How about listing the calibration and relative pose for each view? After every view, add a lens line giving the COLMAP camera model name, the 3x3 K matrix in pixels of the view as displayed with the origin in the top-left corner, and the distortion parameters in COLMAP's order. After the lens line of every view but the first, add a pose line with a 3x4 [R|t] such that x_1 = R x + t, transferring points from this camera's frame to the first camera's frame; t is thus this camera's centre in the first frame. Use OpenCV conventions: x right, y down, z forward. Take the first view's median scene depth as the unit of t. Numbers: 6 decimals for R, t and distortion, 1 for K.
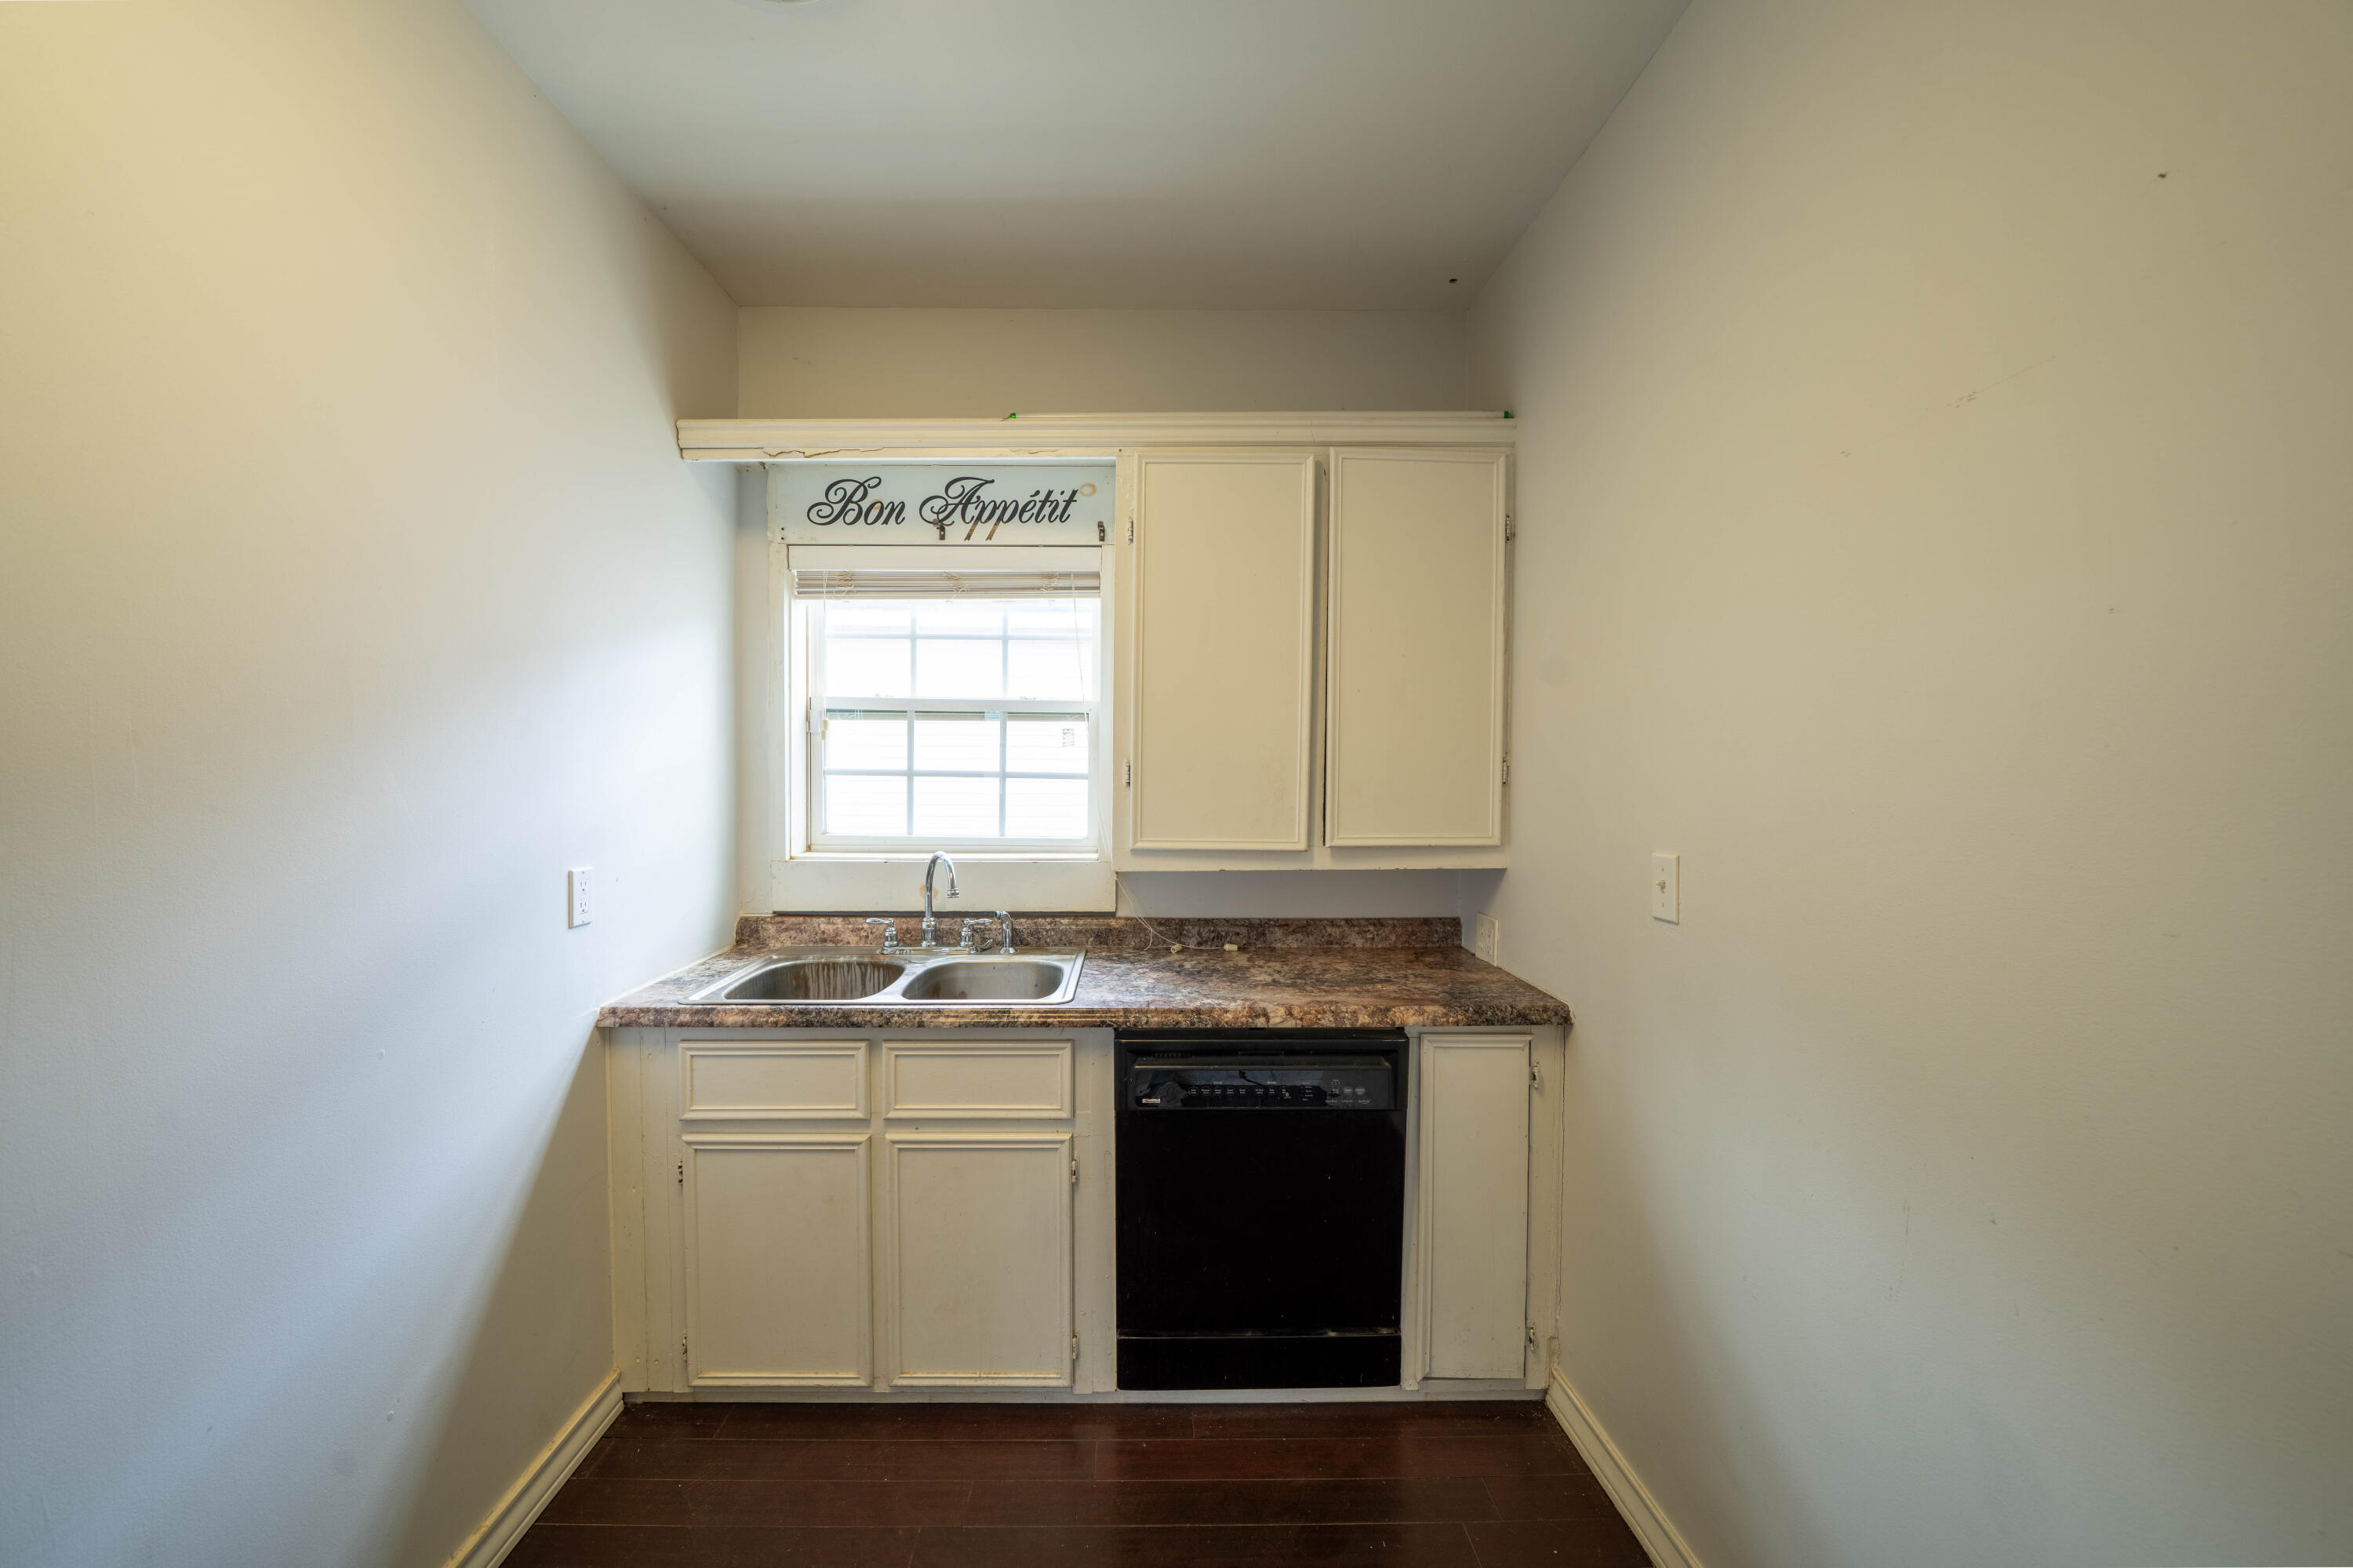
lens RADIAL K [[887.6, 0, 1148.5], [0, 887.6, 782.6], [0, 0, 1]] dist [-0.019113, 0.004563]
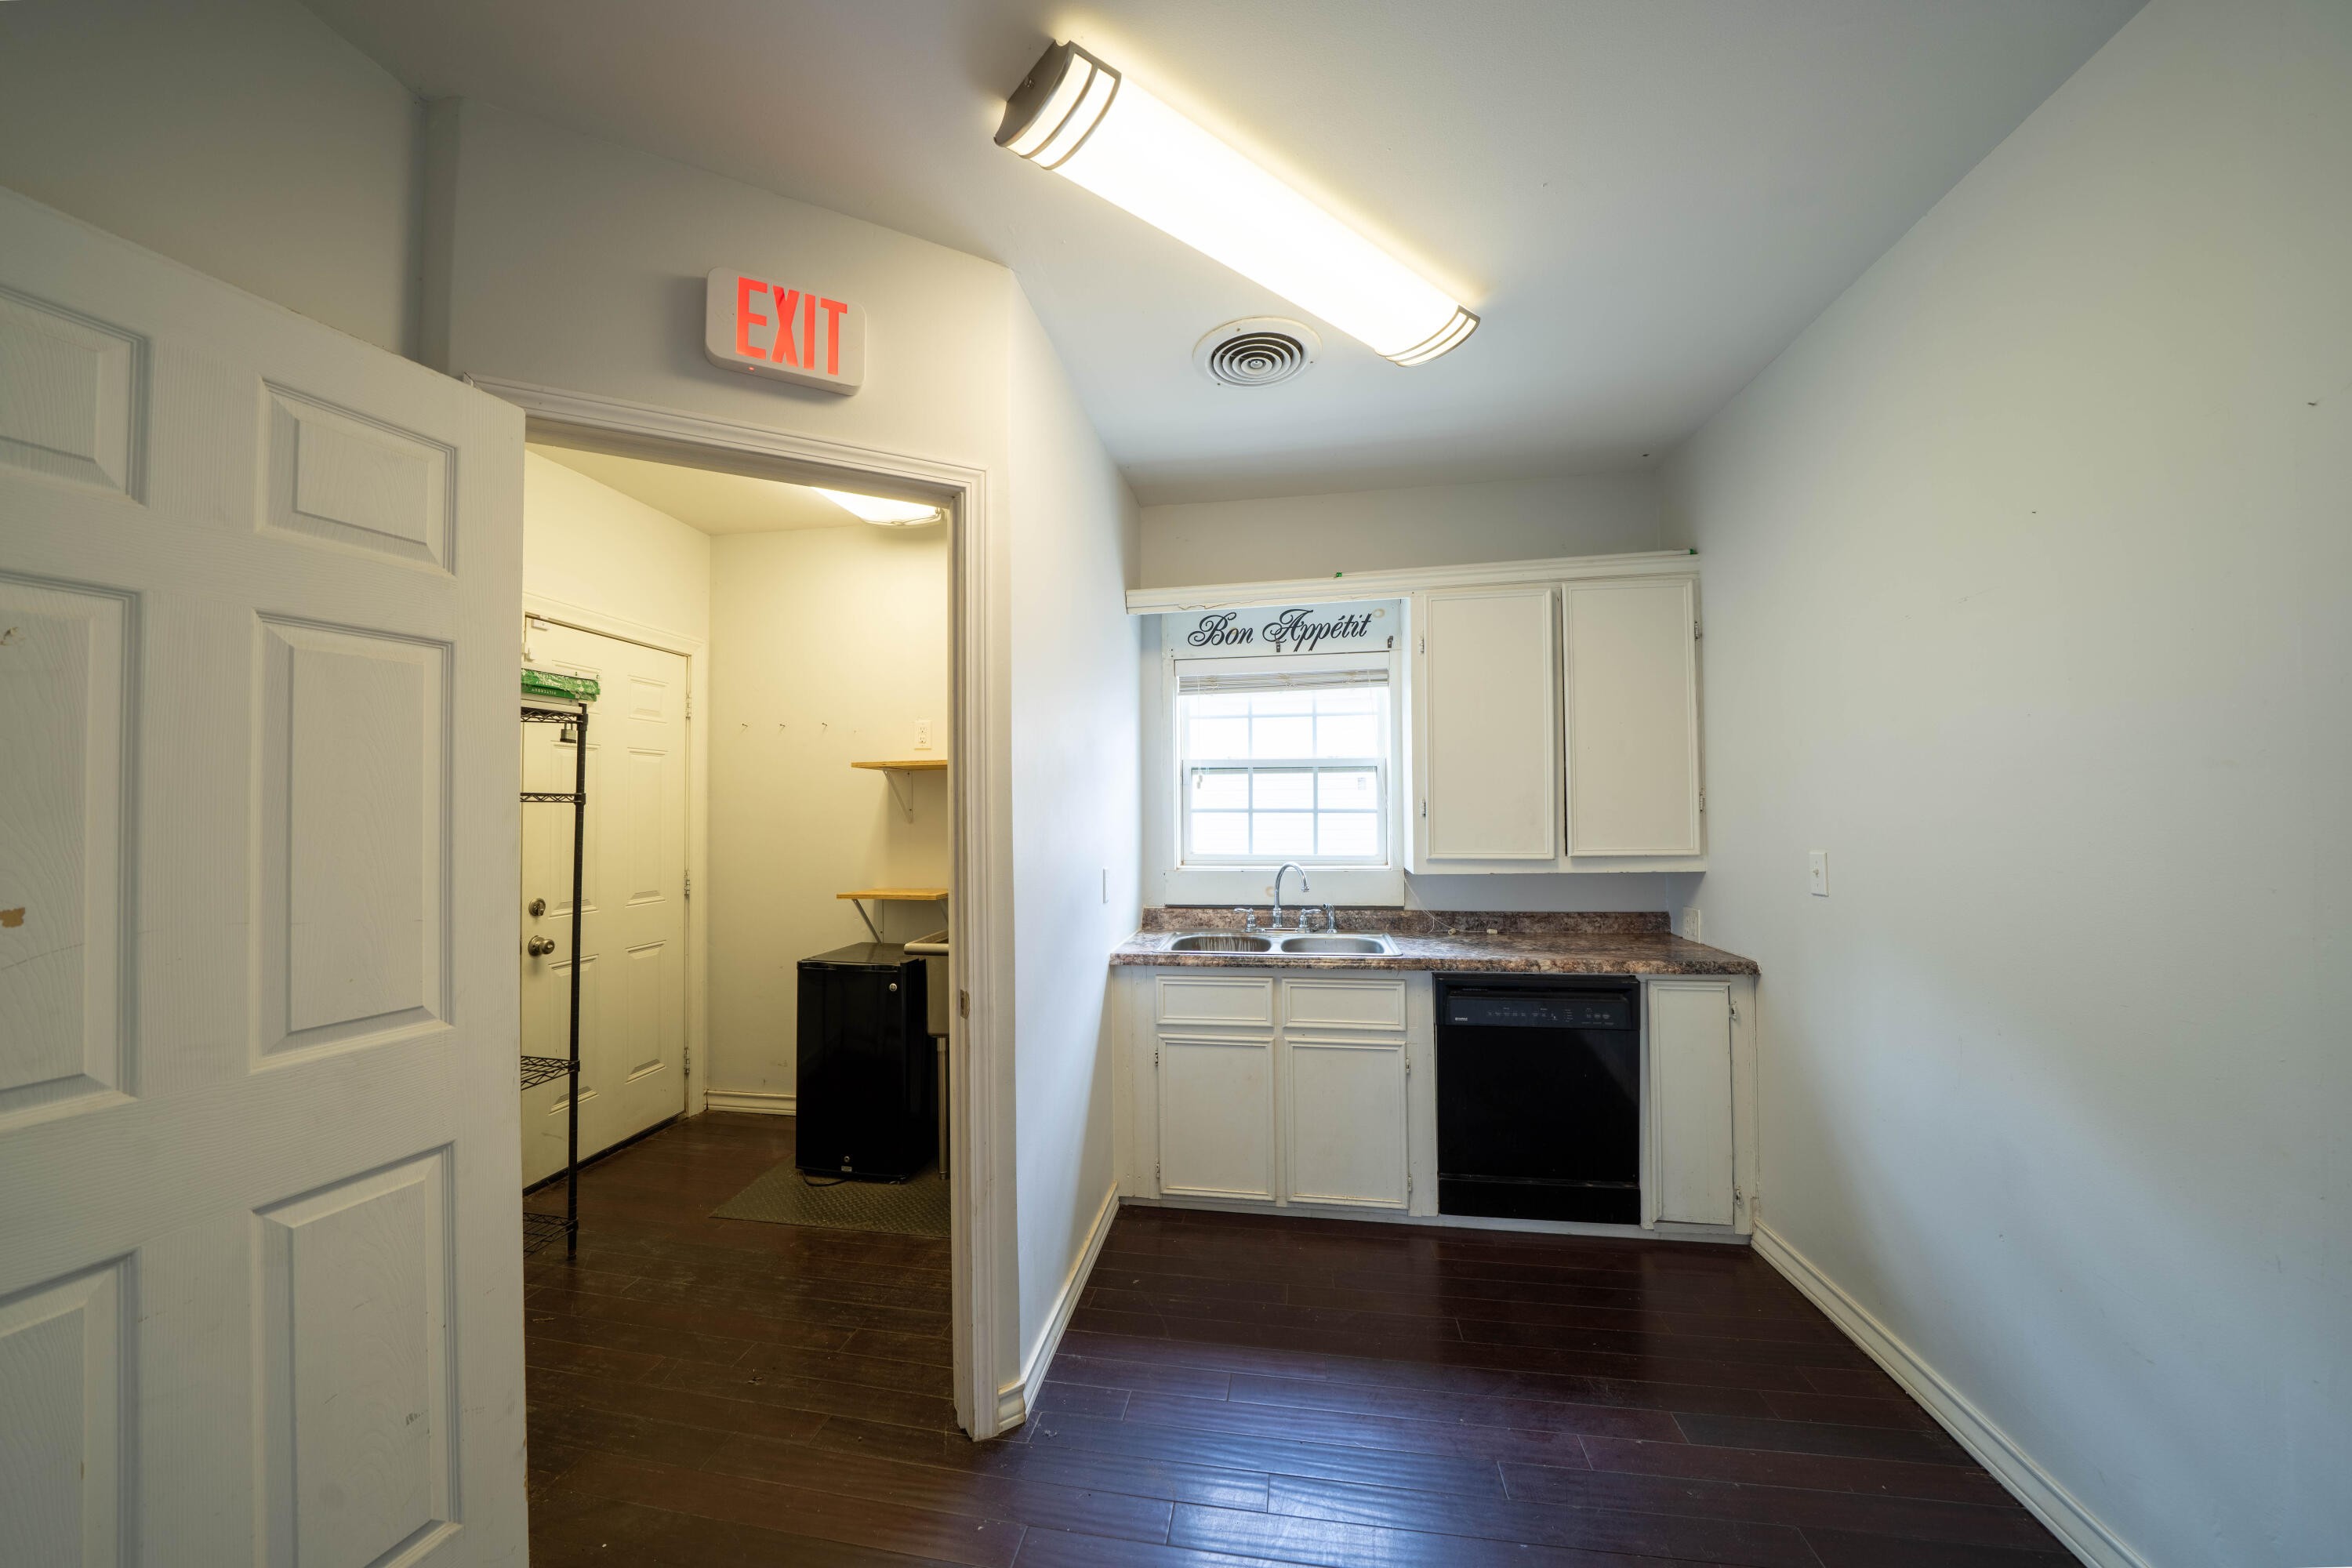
lens RADIAL K [[834.7, 0, 1160.2], [0, 834.7, 784.5], [0, 0, 1]] dist [-0.022354, 0.000120]
pose [[0.982336, -0.019840, -0.186072, -0.196560], [0.011083, 0.998787, -0.047985, 0.012834], [0.186799, 0.045075, 0.981364, -0.449524]]
